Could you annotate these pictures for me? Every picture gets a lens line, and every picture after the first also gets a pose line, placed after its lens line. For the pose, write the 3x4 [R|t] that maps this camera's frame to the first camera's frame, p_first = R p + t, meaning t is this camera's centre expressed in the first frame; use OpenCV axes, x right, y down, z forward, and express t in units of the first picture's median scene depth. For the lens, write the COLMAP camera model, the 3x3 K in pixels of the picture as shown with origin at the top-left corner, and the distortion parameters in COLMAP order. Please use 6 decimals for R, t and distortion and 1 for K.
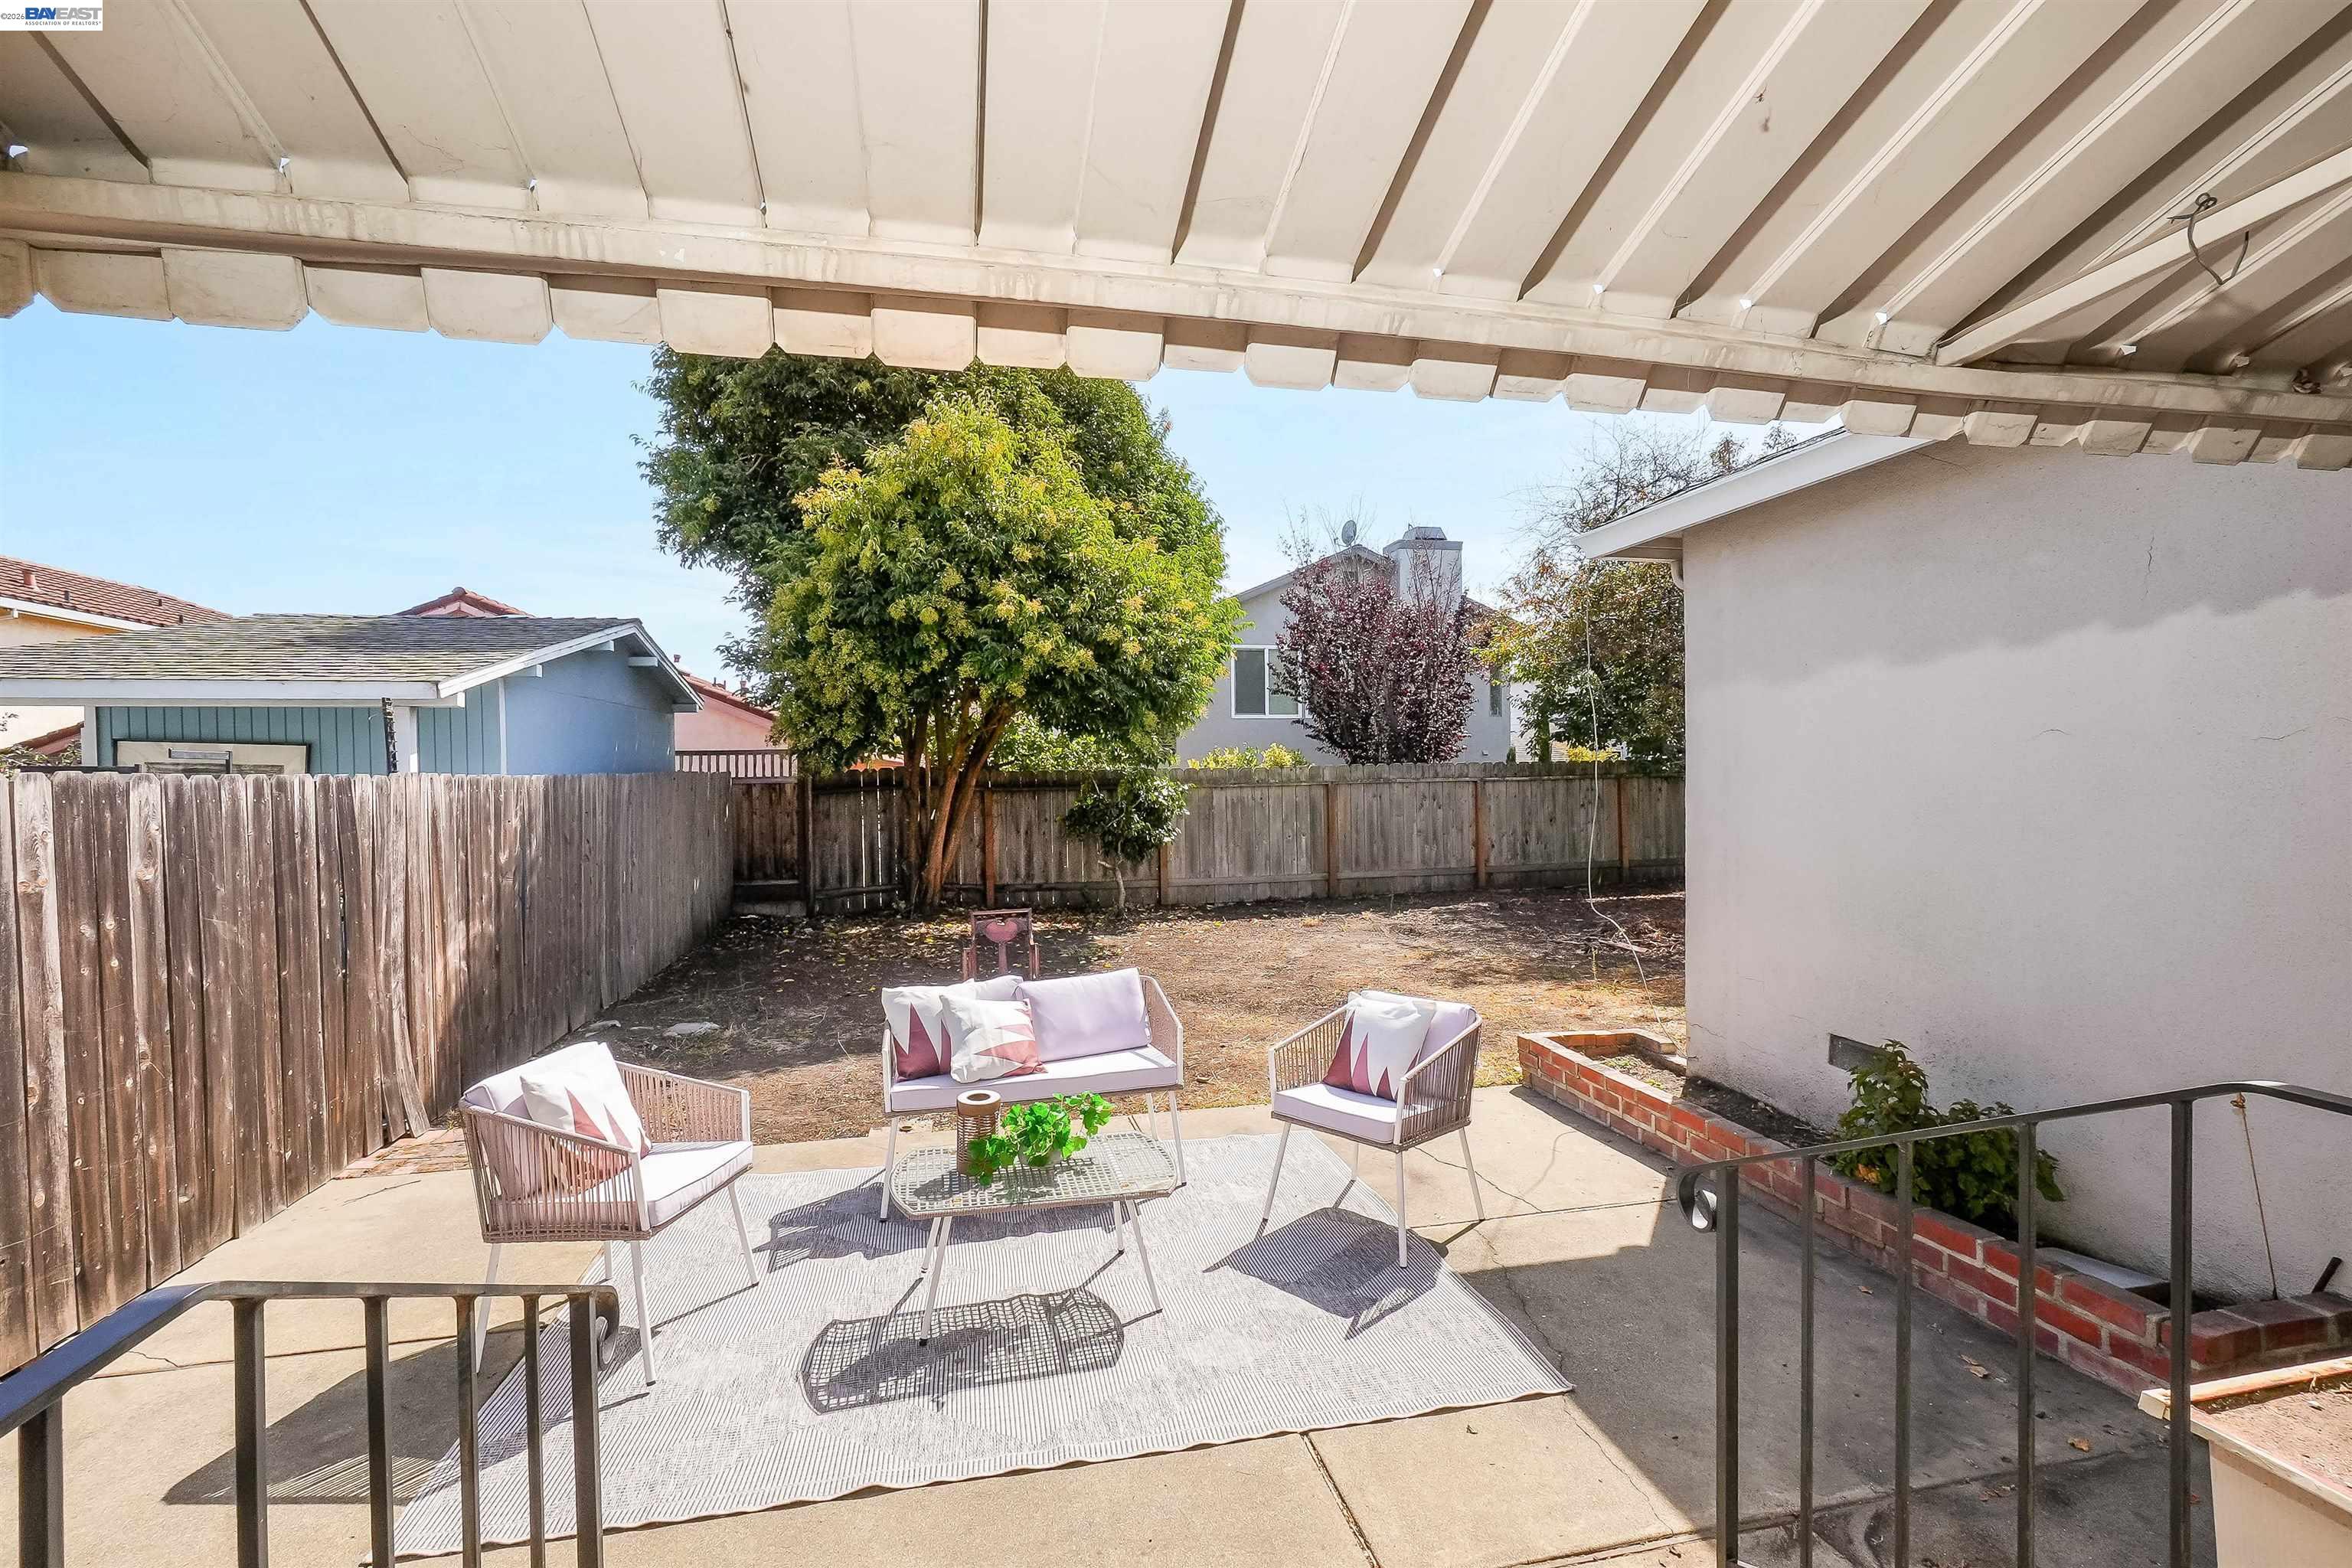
lens RADIAL K [[1023.3, 0, 1184.5], [0, 1023.3, 778.1], [0, 0, 1]] dist [-0.011278, 0.004875]
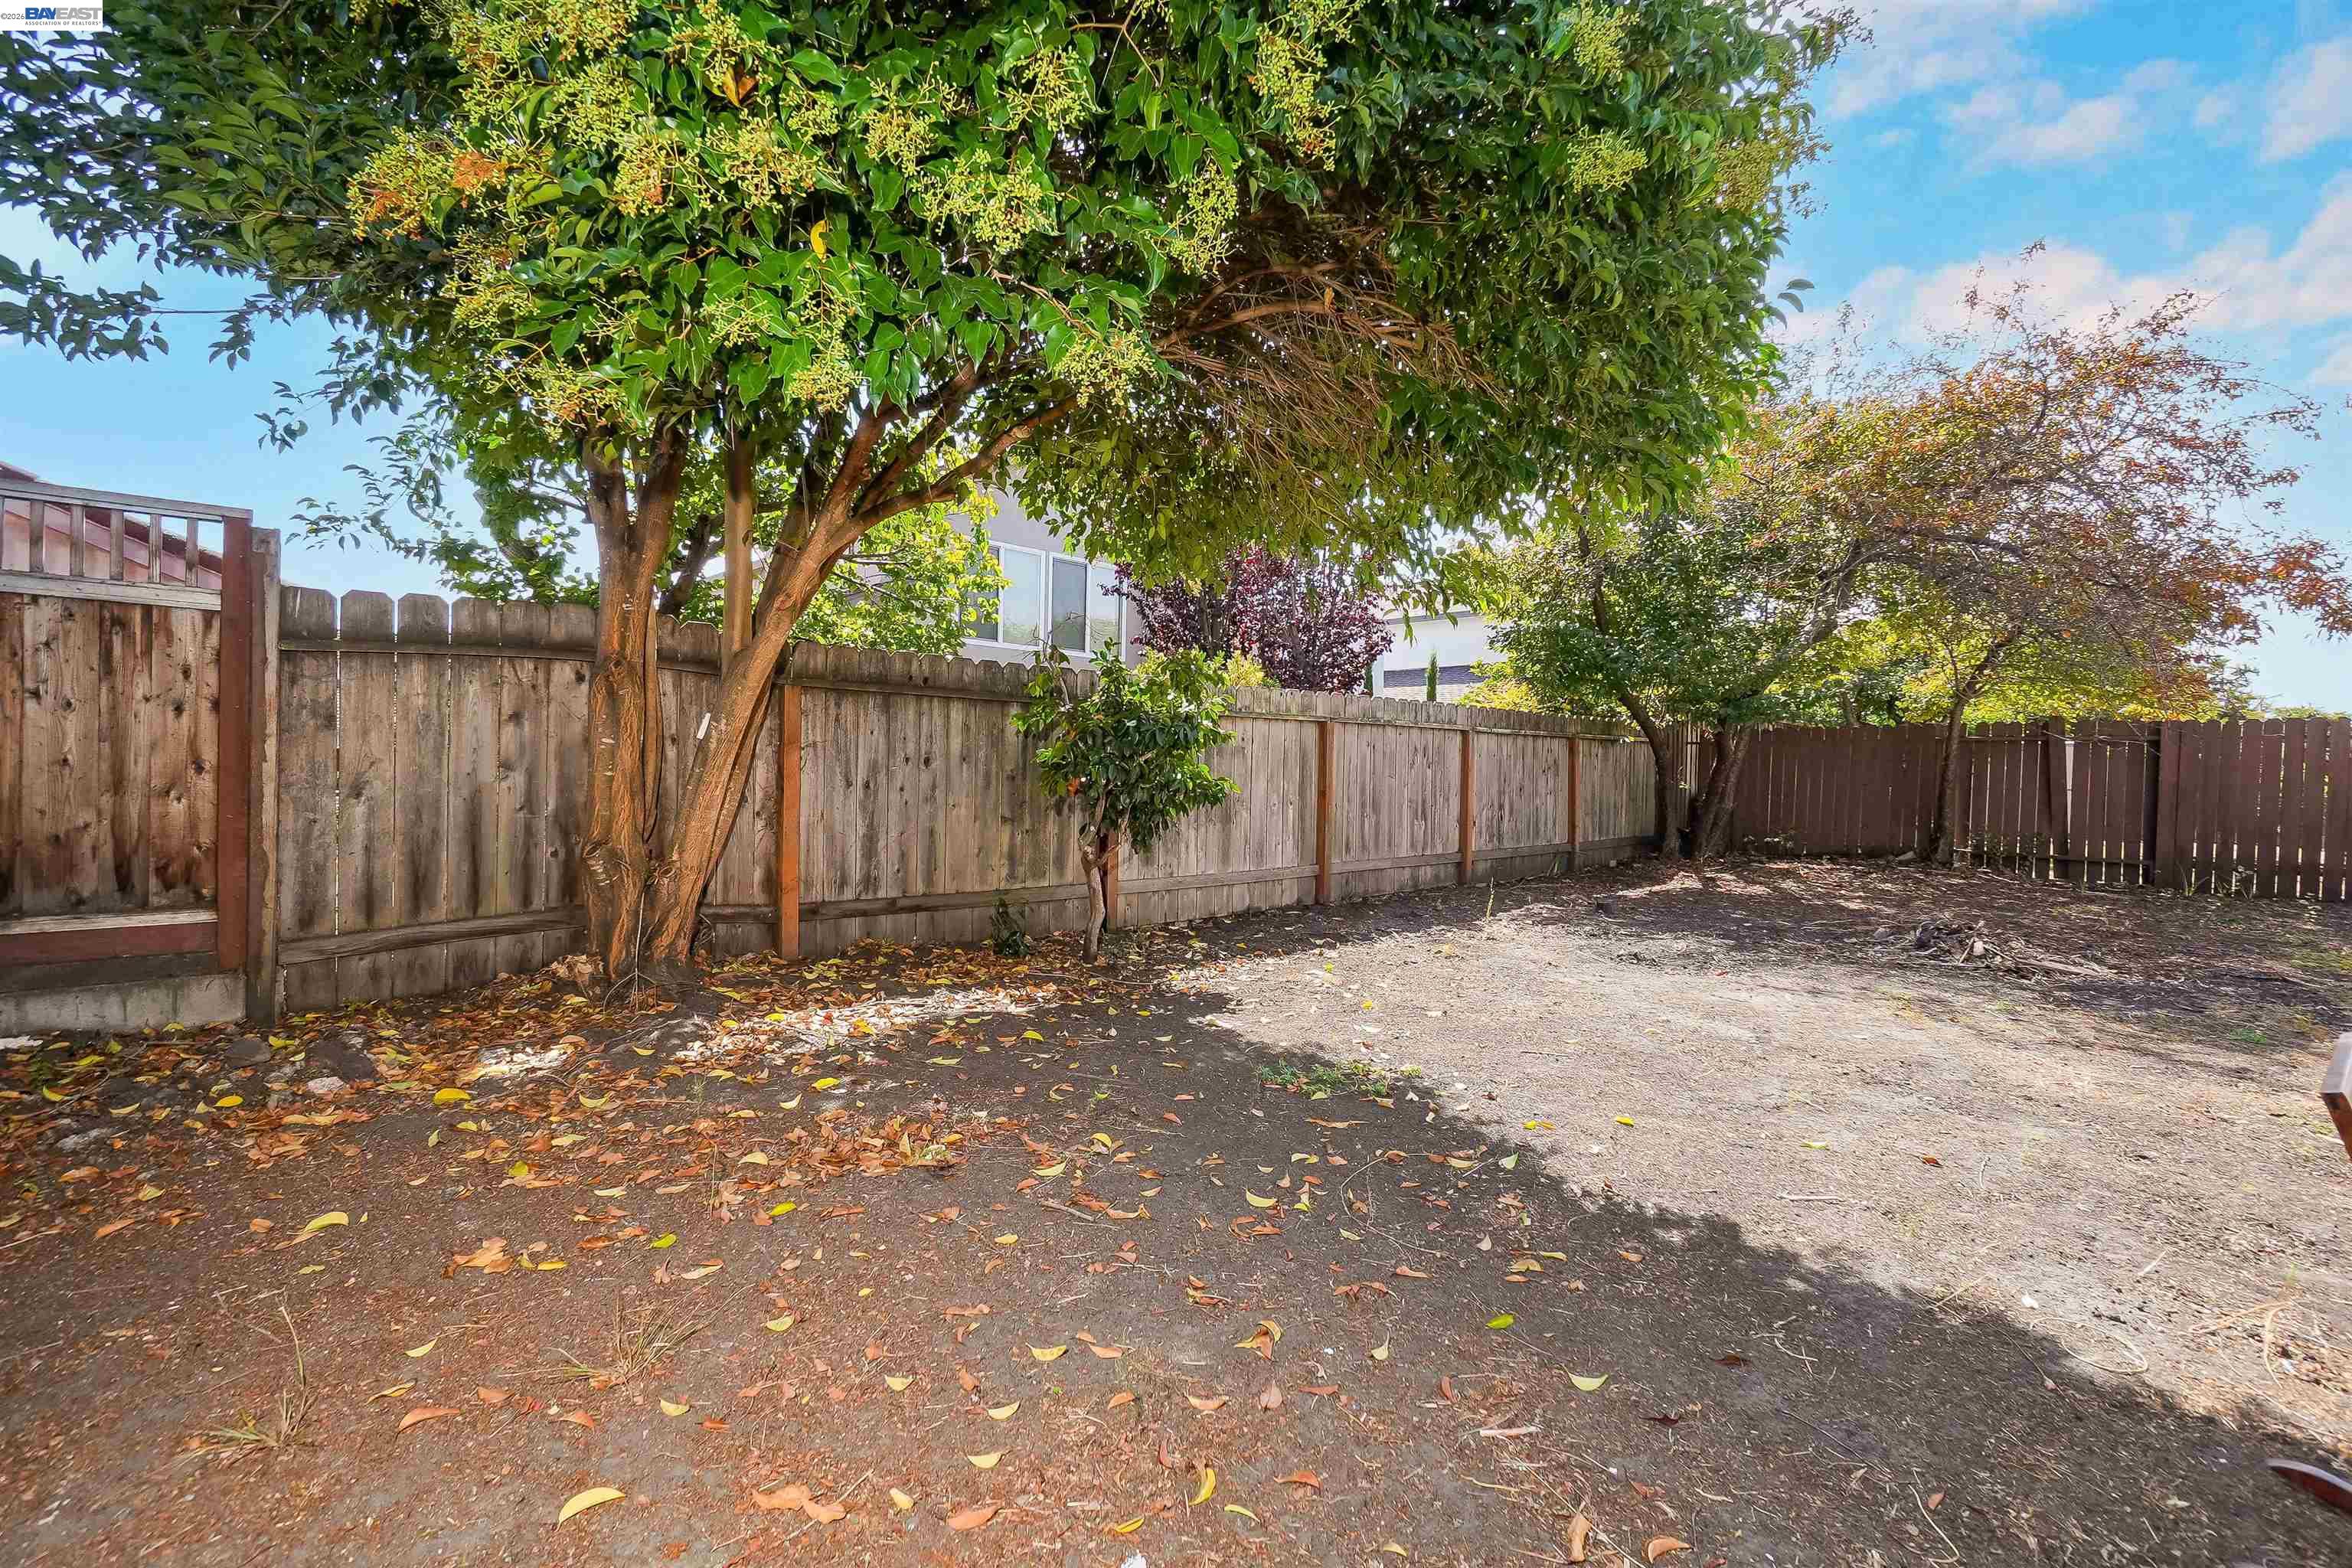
lens RADIAL K [[1023.3, 0, 1178.9], [0, 1023.3, 776.4], [0, 0, 1]] dist [-0.011278, 0.004875]
pose [[0.859824, 0.026738, 0.509890, -0.394905], [-0.028467, 0.999585, -0.004414, 0.069978], [-0.509797, -0.010719, 0.860228, 0.798614]]
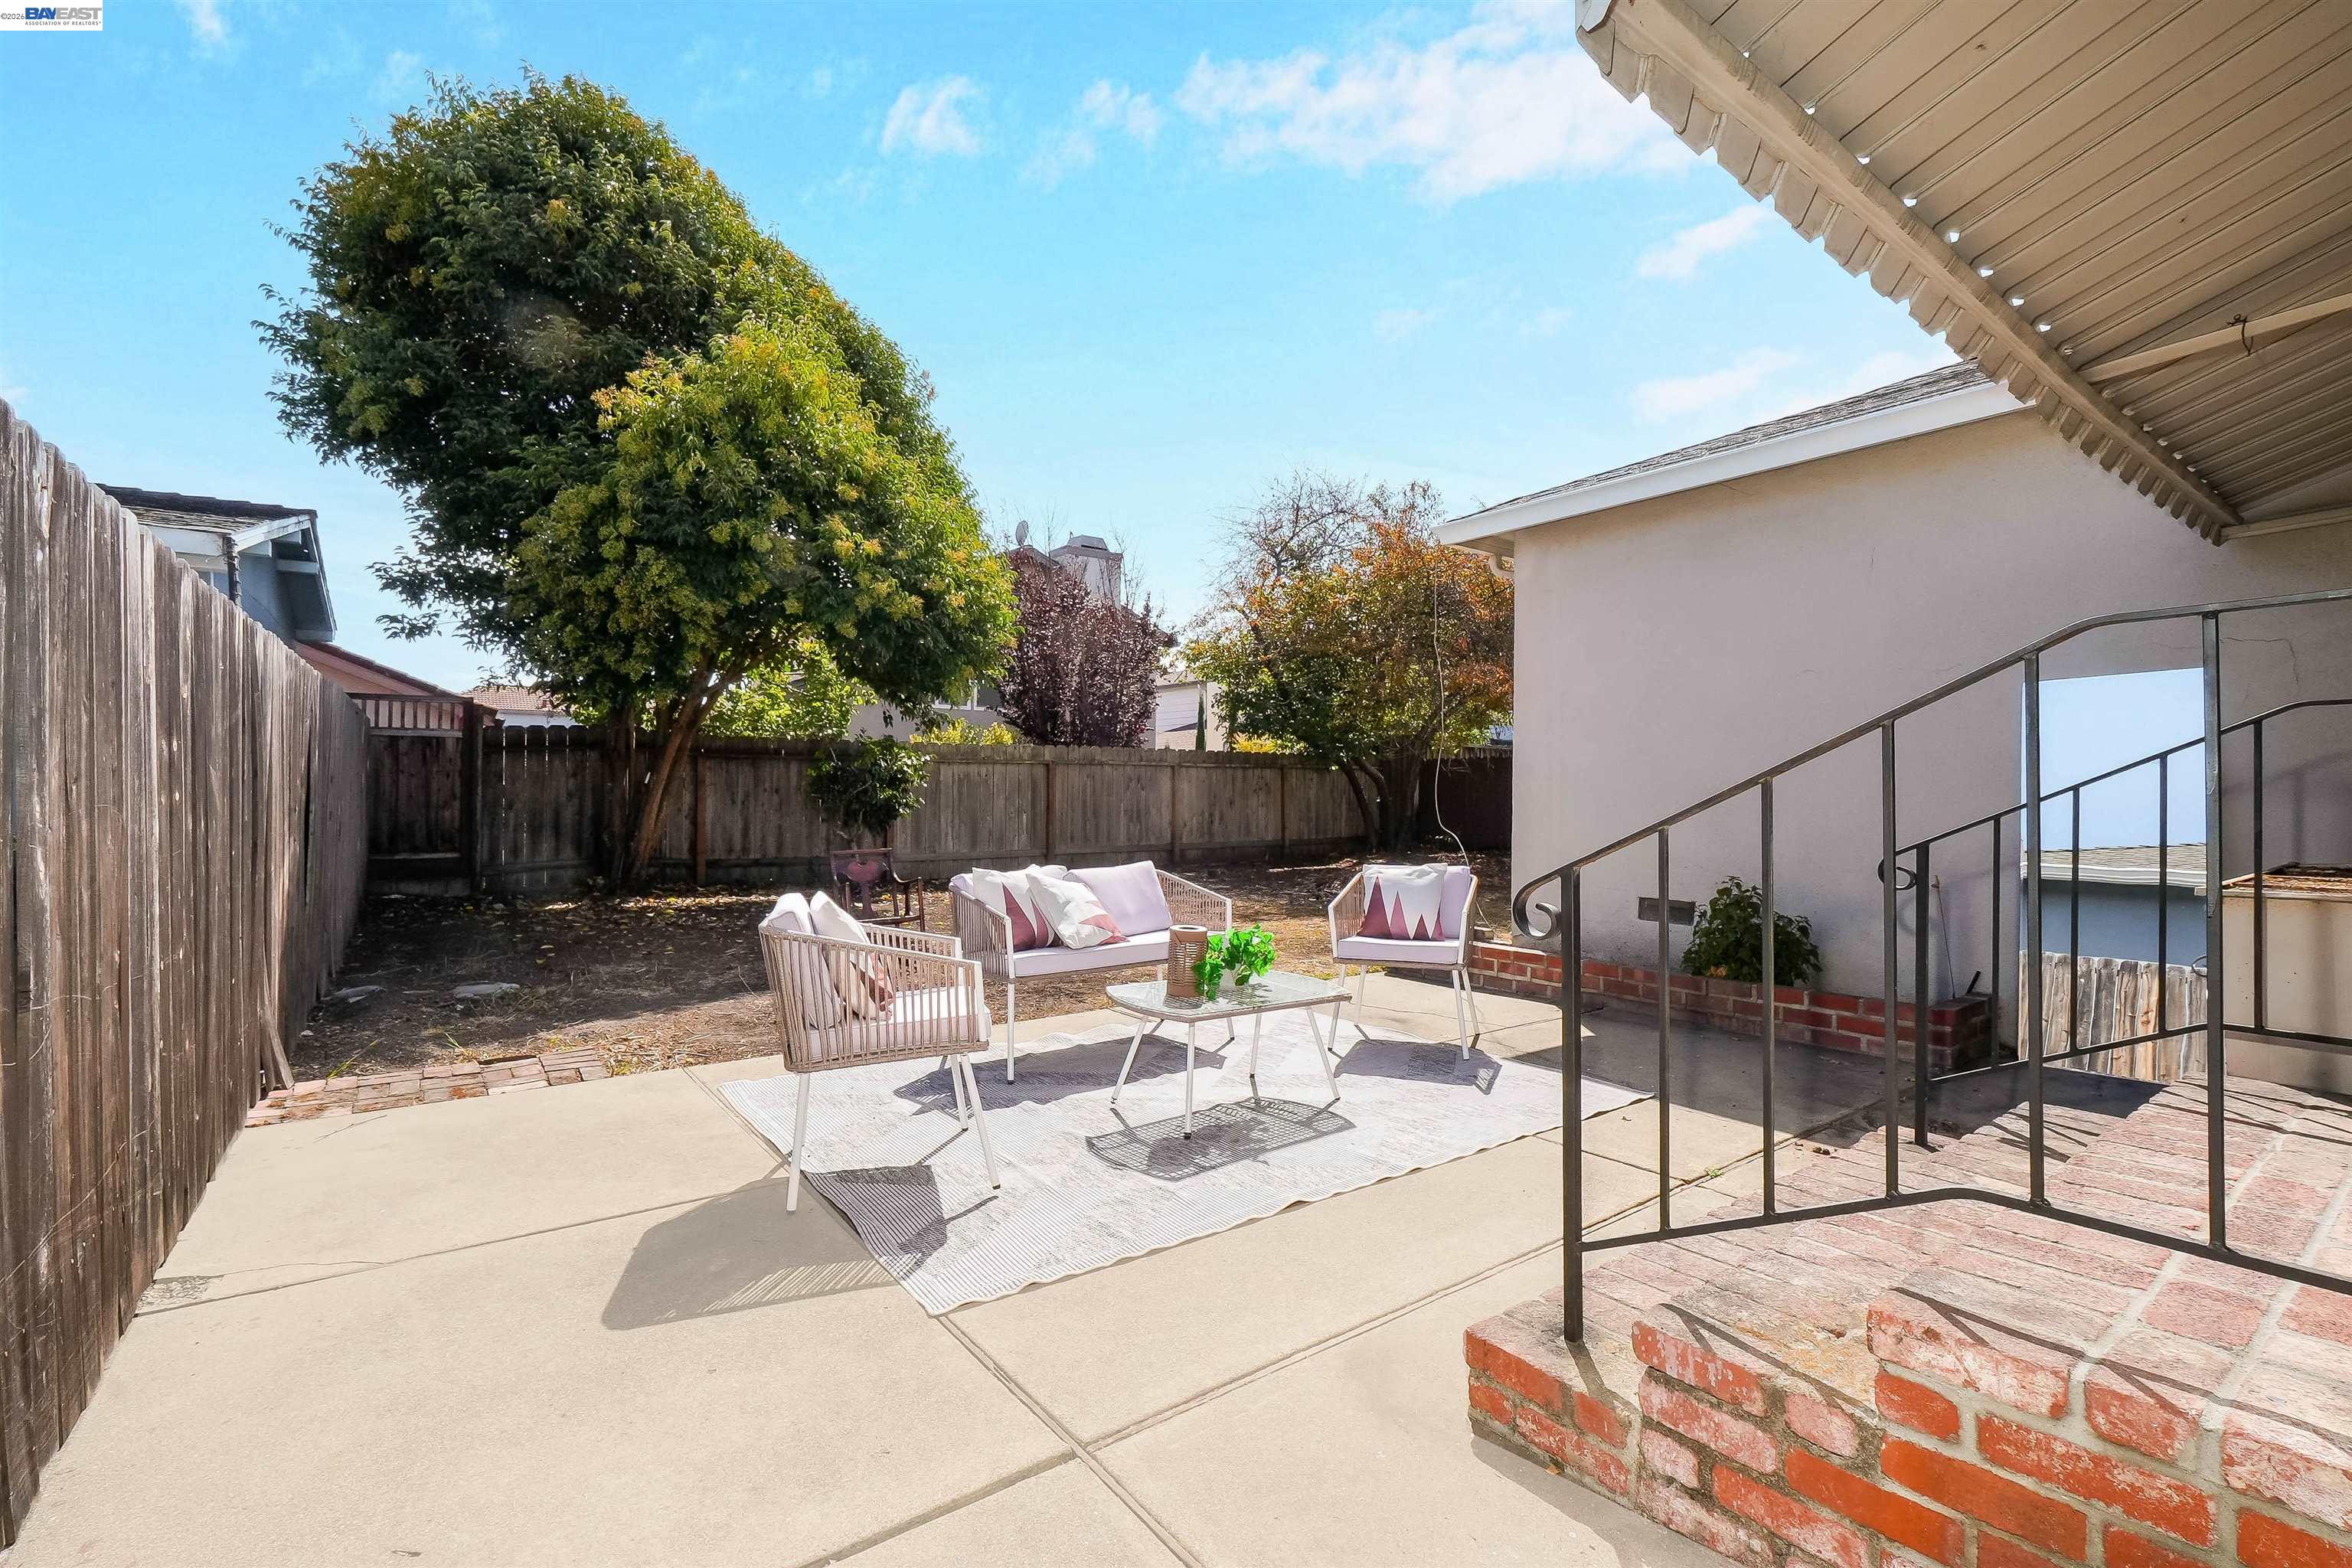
lens RADIAL K [[1023.3, 0, 1176.7], [0, 1023.3, 777.9], [0, 0, 1]] dist [-0.011278, 0.004875]
pose [[0.913484, 0.024536, 0.406133, -0.255076], [-0.016872, 0.999606, -0.022441, 0.065649], [-0.406524, 0.013648, 0.913538, -0.006629]]
